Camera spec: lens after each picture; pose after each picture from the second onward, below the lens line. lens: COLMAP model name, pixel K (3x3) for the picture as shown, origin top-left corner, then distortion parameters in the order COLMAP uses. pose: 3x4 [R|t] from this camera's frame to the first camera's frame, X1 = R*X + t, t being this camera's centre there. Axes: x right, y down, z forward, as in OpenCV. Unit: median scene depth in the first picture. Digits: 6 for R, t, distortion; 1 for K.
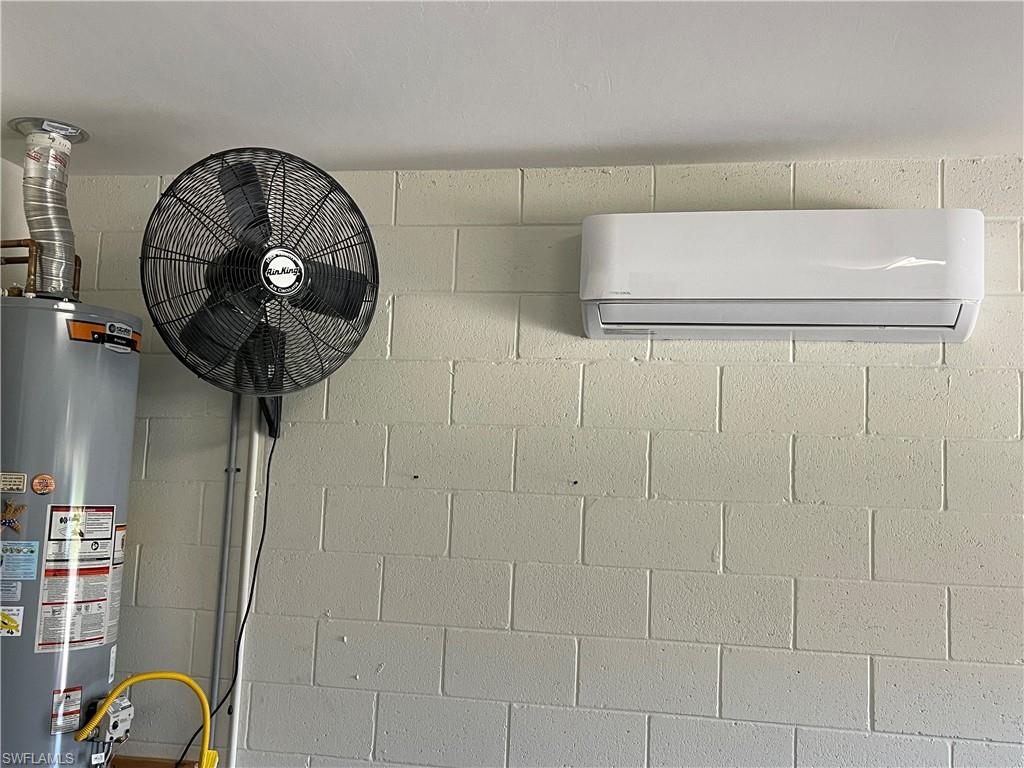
lens RADIAL K [[1041.6, 0, 512.9], [0, 1041.6, 382.7], [0, 0, 1]] dist [0.003554, 0.000000]
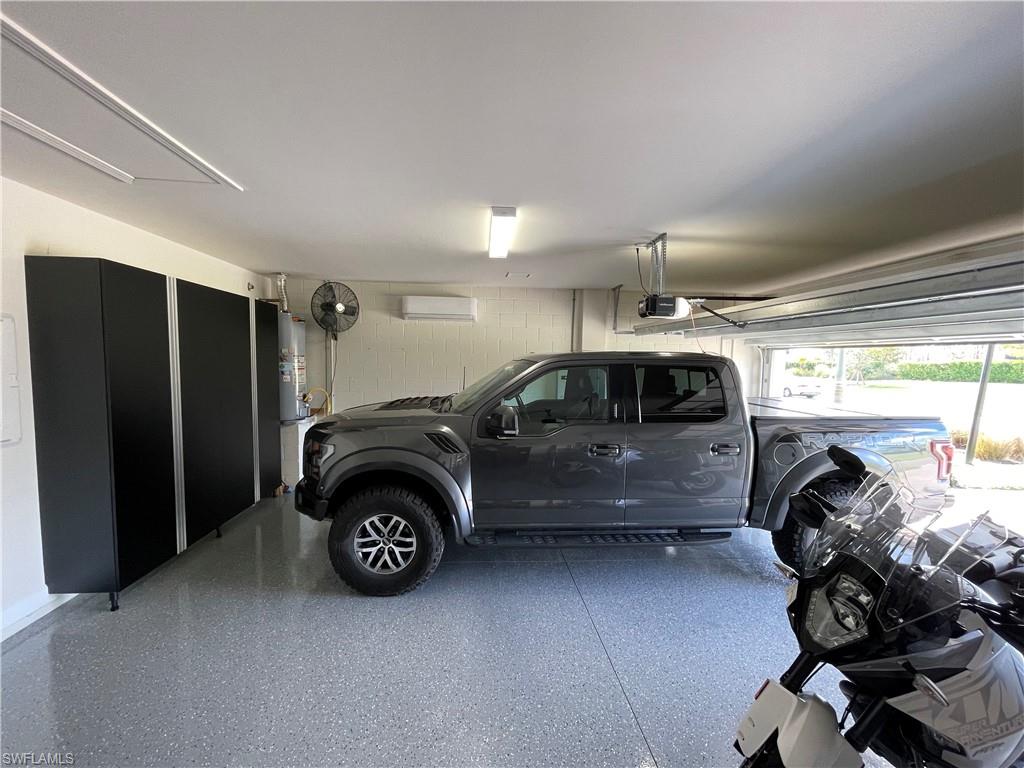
lens RADIAL K [[409.1, 0, 516.6], [0, 409.1, 388.6], [0, 0, 1]] dist [0.001626, 0.000027]
pose [[0.959133, -0.046876, 0.279044, 0.024304], [-0.006926, 0.981997, 0.188770, -0.096666], [-0.282869, -0.182988, 0.941541, -1.101732]]
